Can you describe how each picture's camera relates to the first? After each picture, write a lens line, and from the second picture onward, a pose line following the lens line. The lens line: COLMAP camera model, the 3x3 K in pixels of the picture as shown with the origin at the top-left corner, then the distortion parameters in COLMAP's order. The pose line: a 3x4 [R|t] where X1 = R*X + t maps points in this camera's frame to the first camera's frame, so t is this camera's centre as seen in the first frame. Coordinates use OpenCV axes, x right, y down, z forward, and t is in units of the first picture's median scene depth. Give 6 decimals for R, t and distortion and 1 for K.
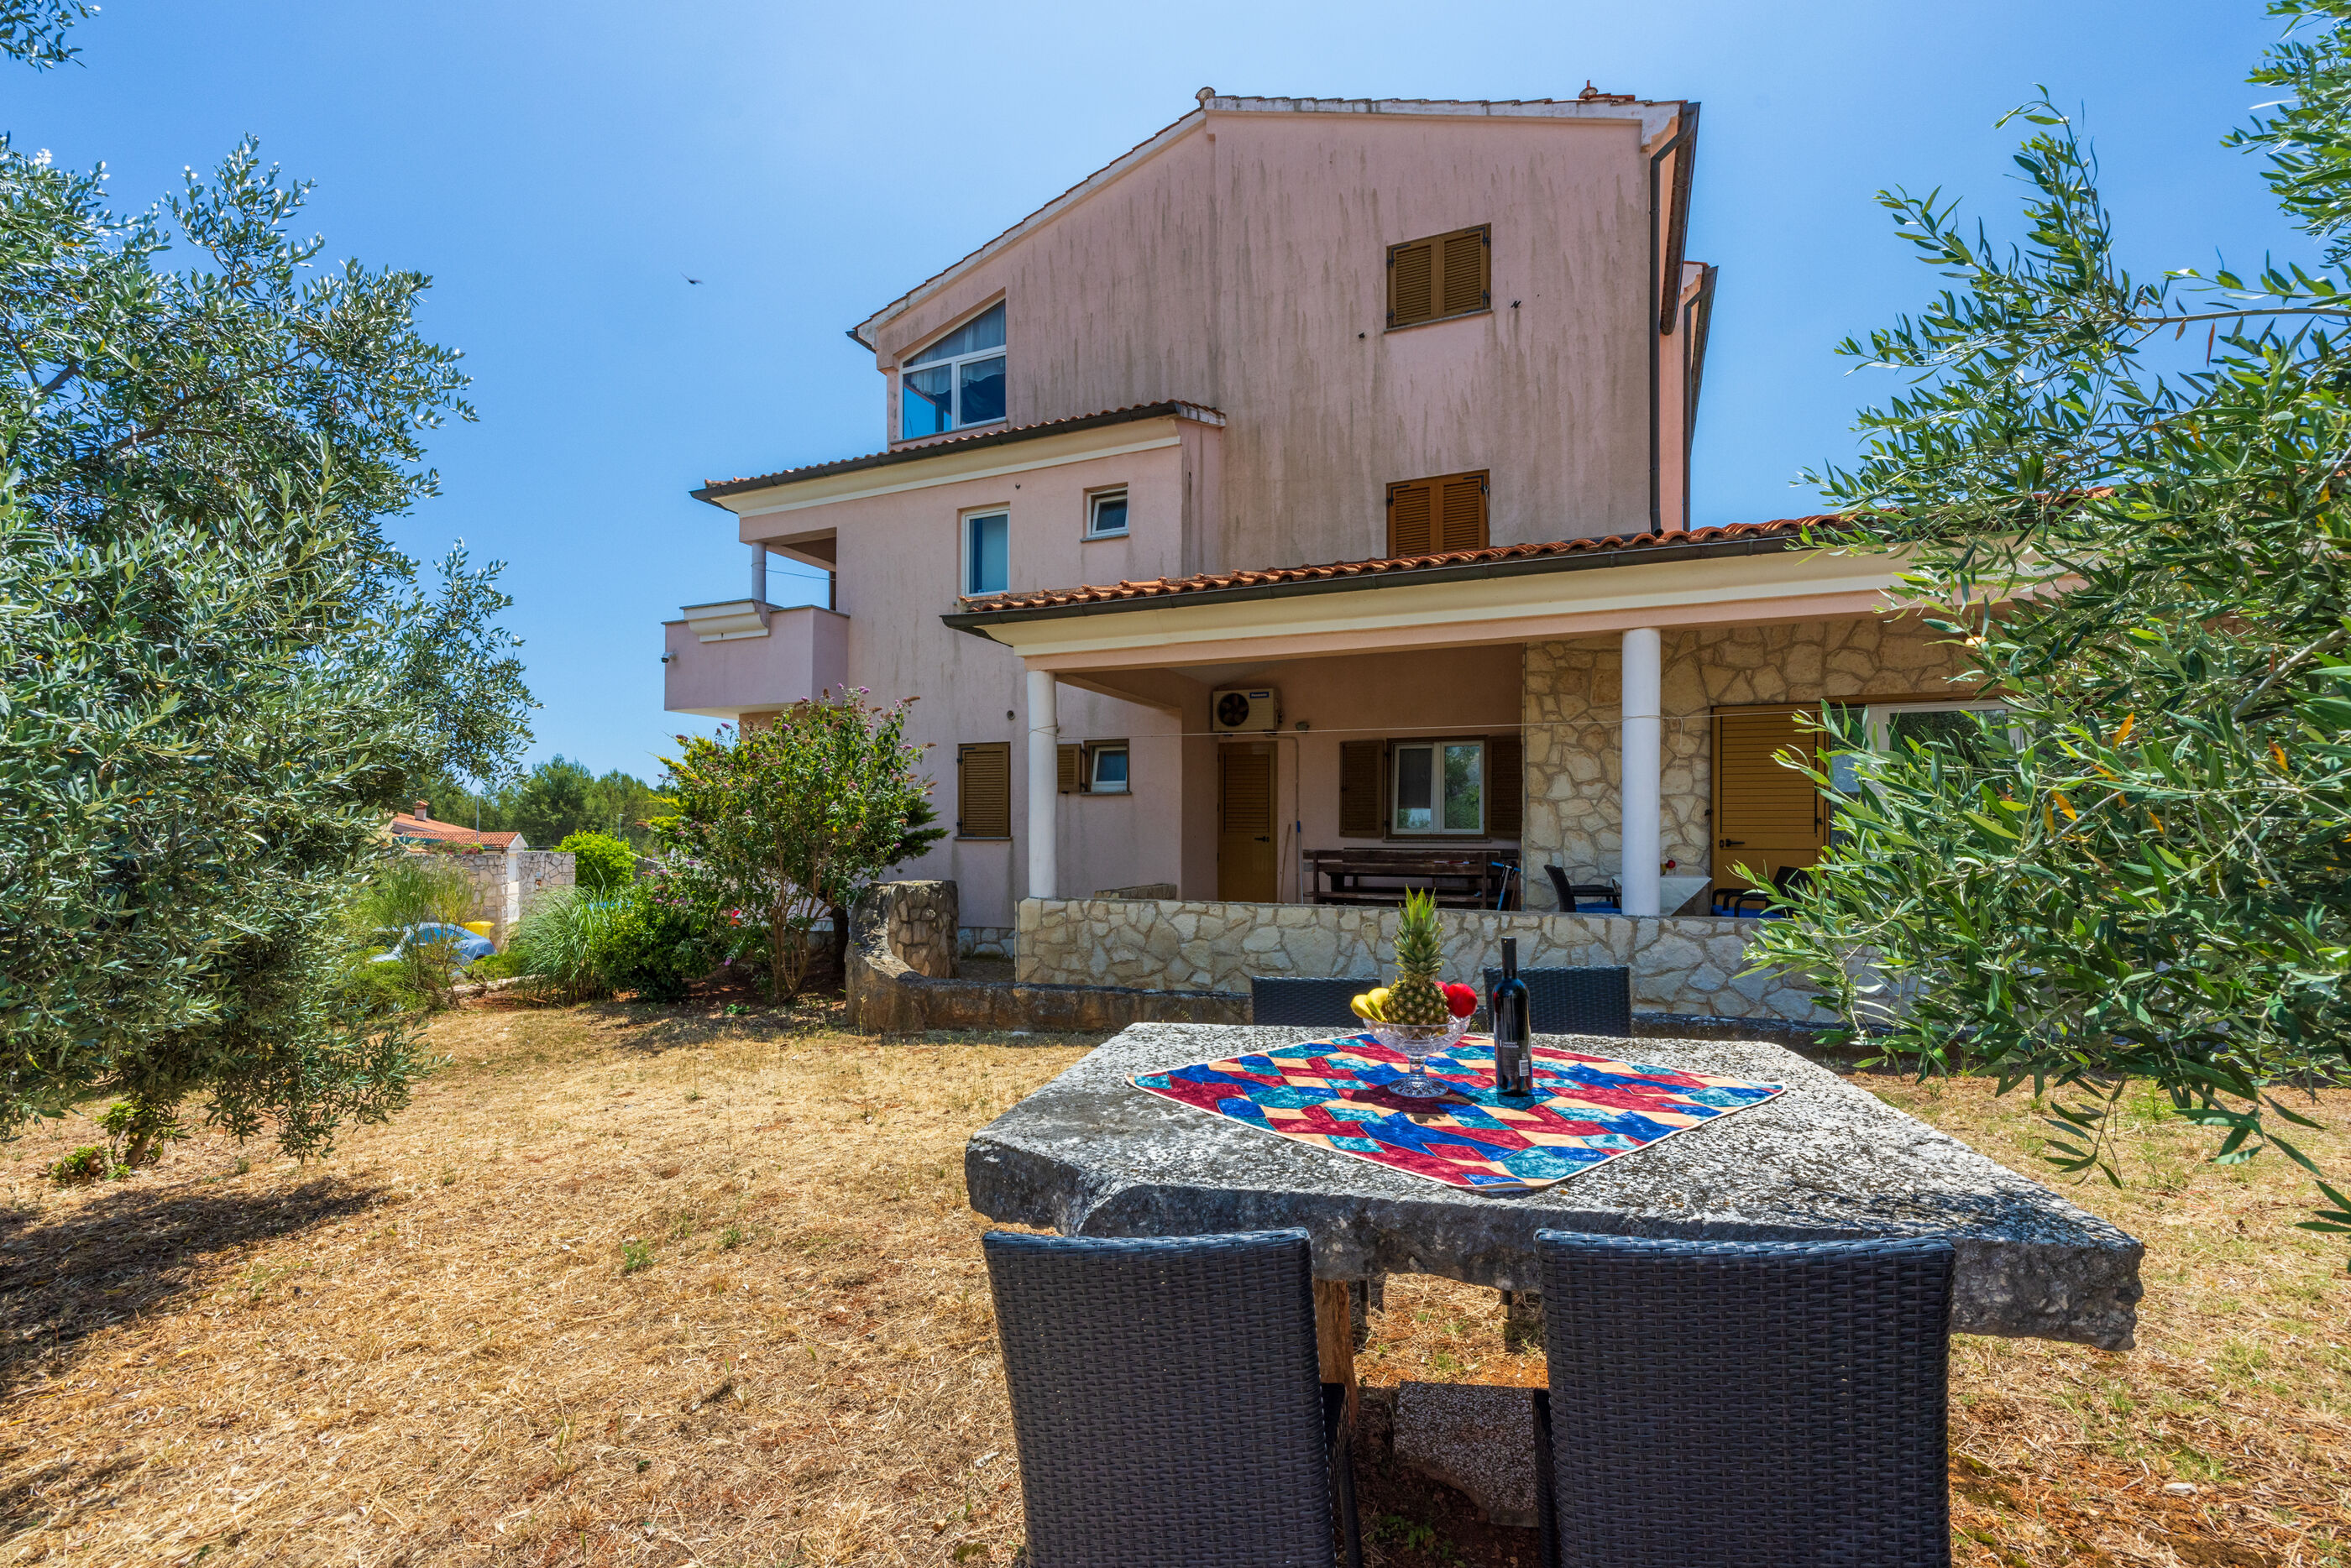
lens RADIAL K [[1000.7, 0, 1190.1], [0, 1000.7, 795.5], [0, 0, 1]] dist [0.000899, 0.000771]
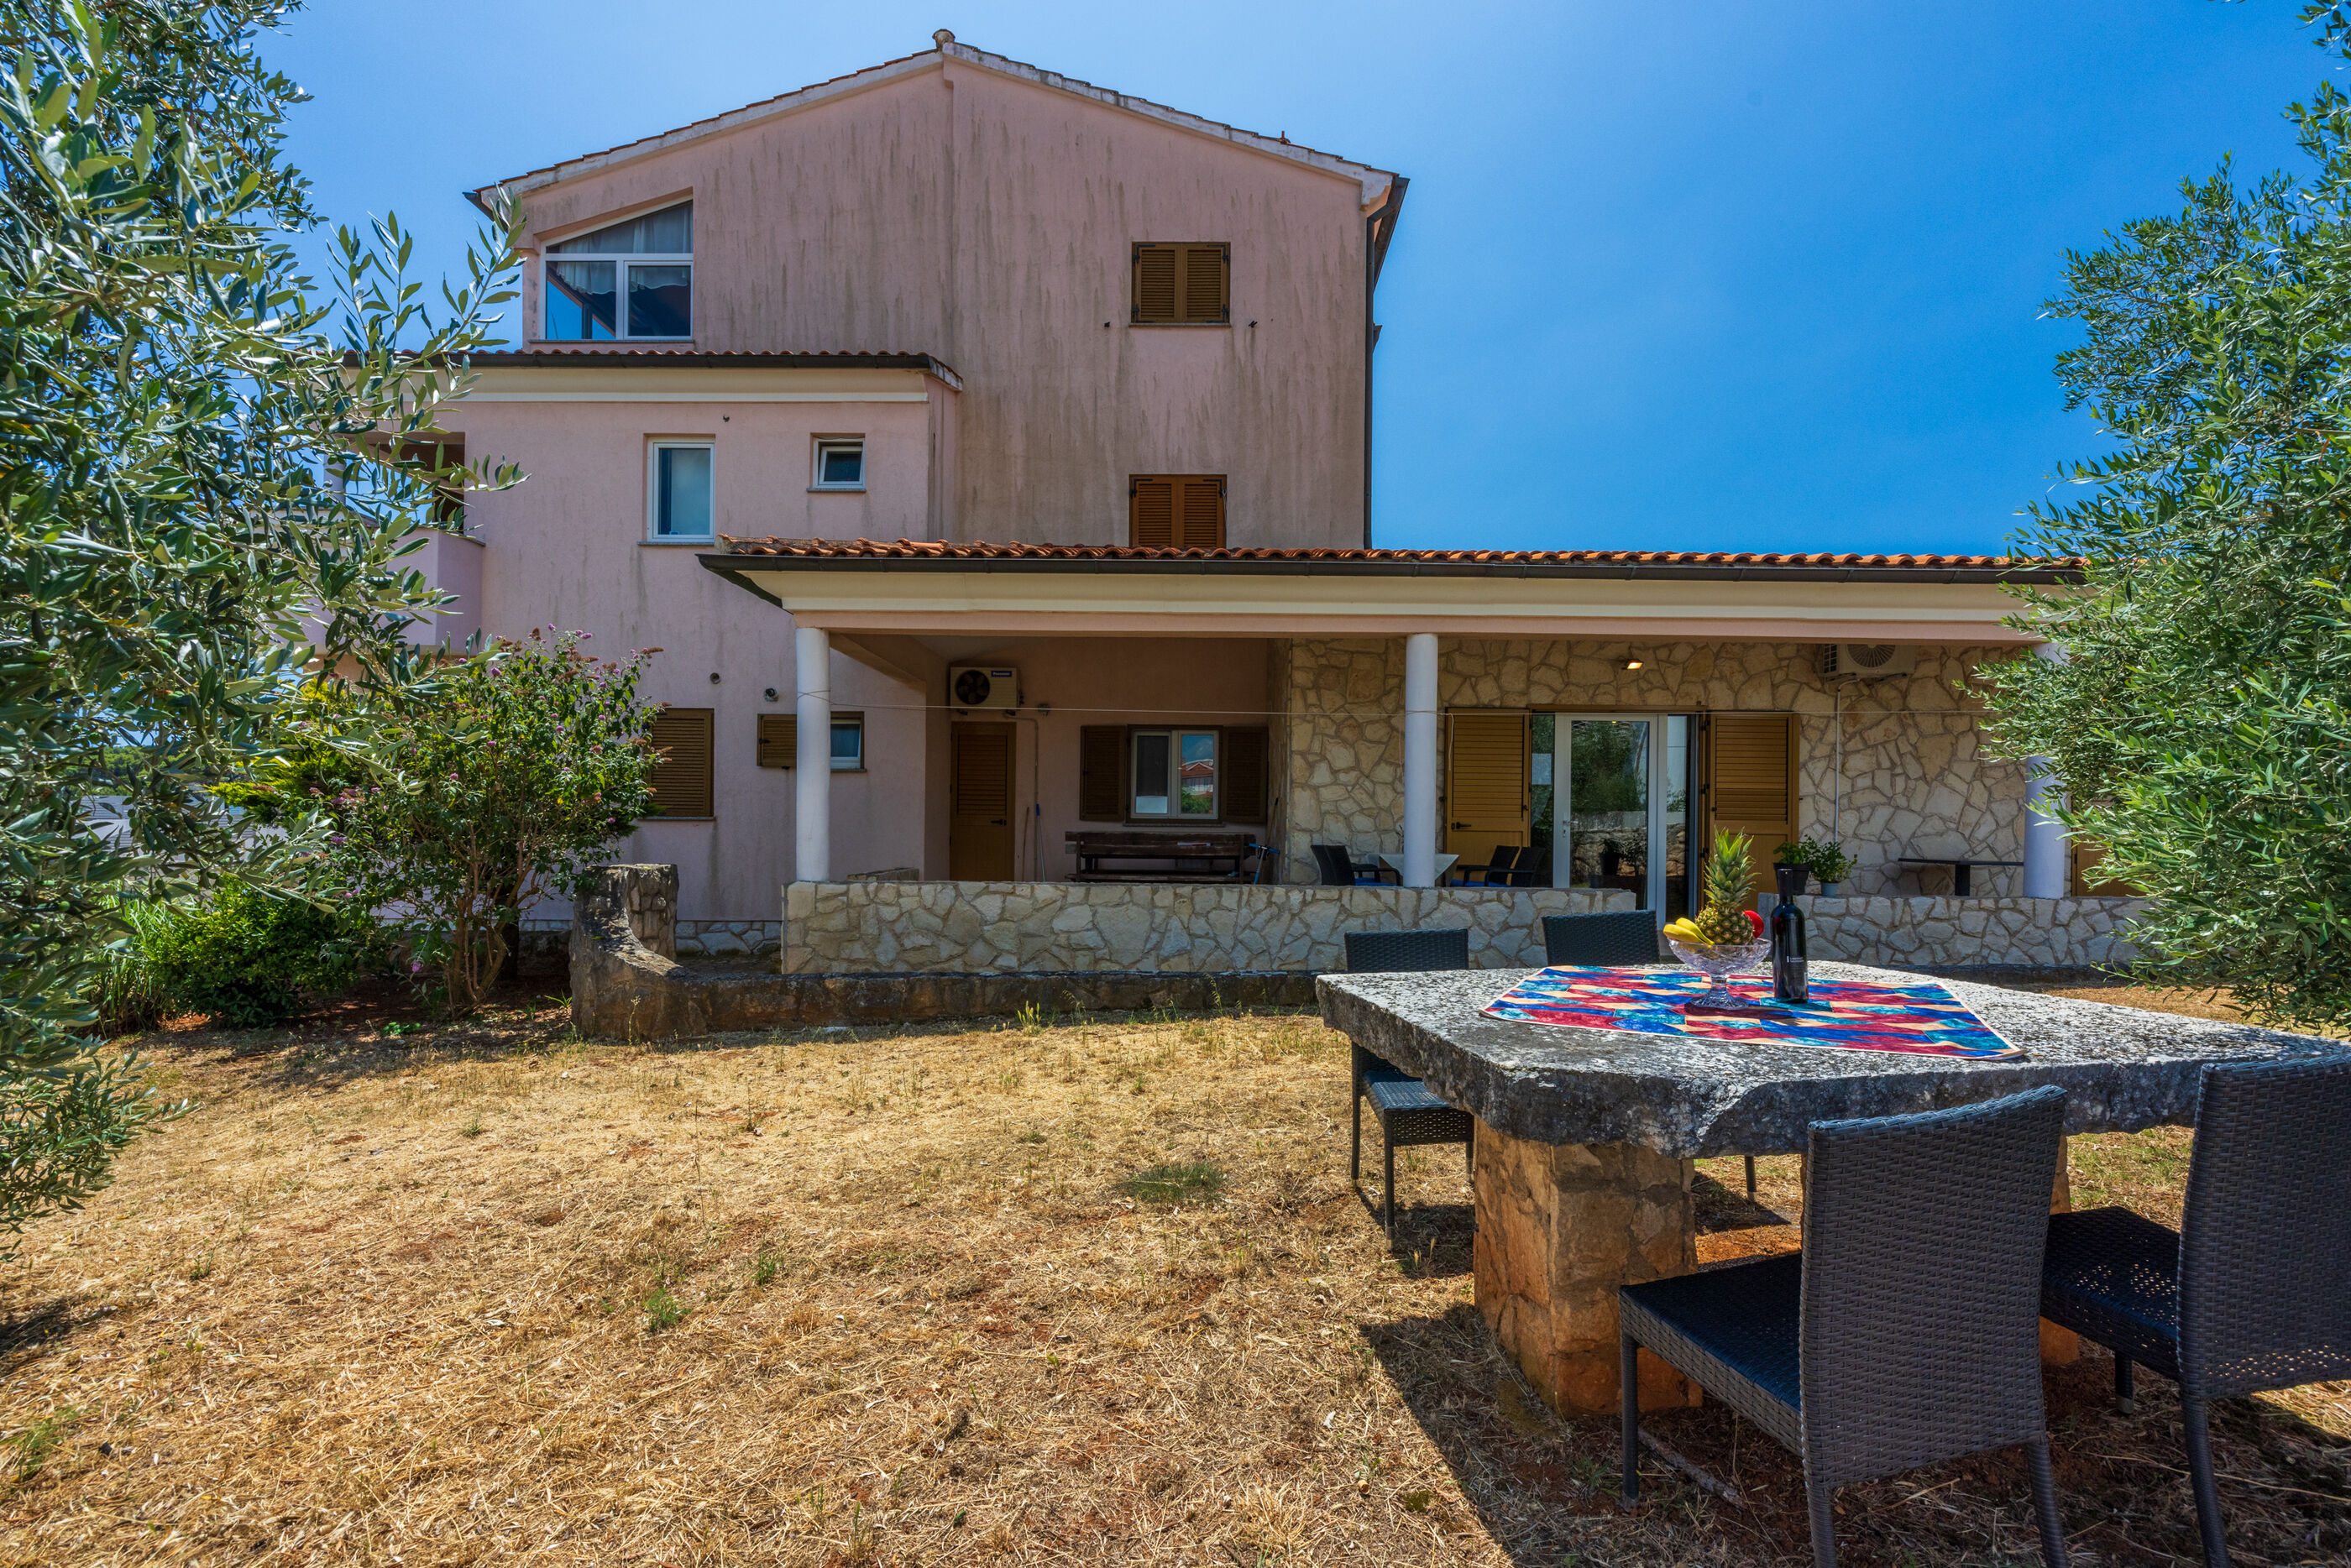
lens RADIAL K [[1000.7, 0, 1190.1], [0, 1000.7, 795.5], [0, 0, 1]] dist [0.000899, 0.000771]
pose [[0.924714, 0.019711, 0.380152, -0.130220], [-0.022316, 0.999748, 0.002446, 0.011403], [-0.380008, -0.010746, 0.924921, 0.030526]]
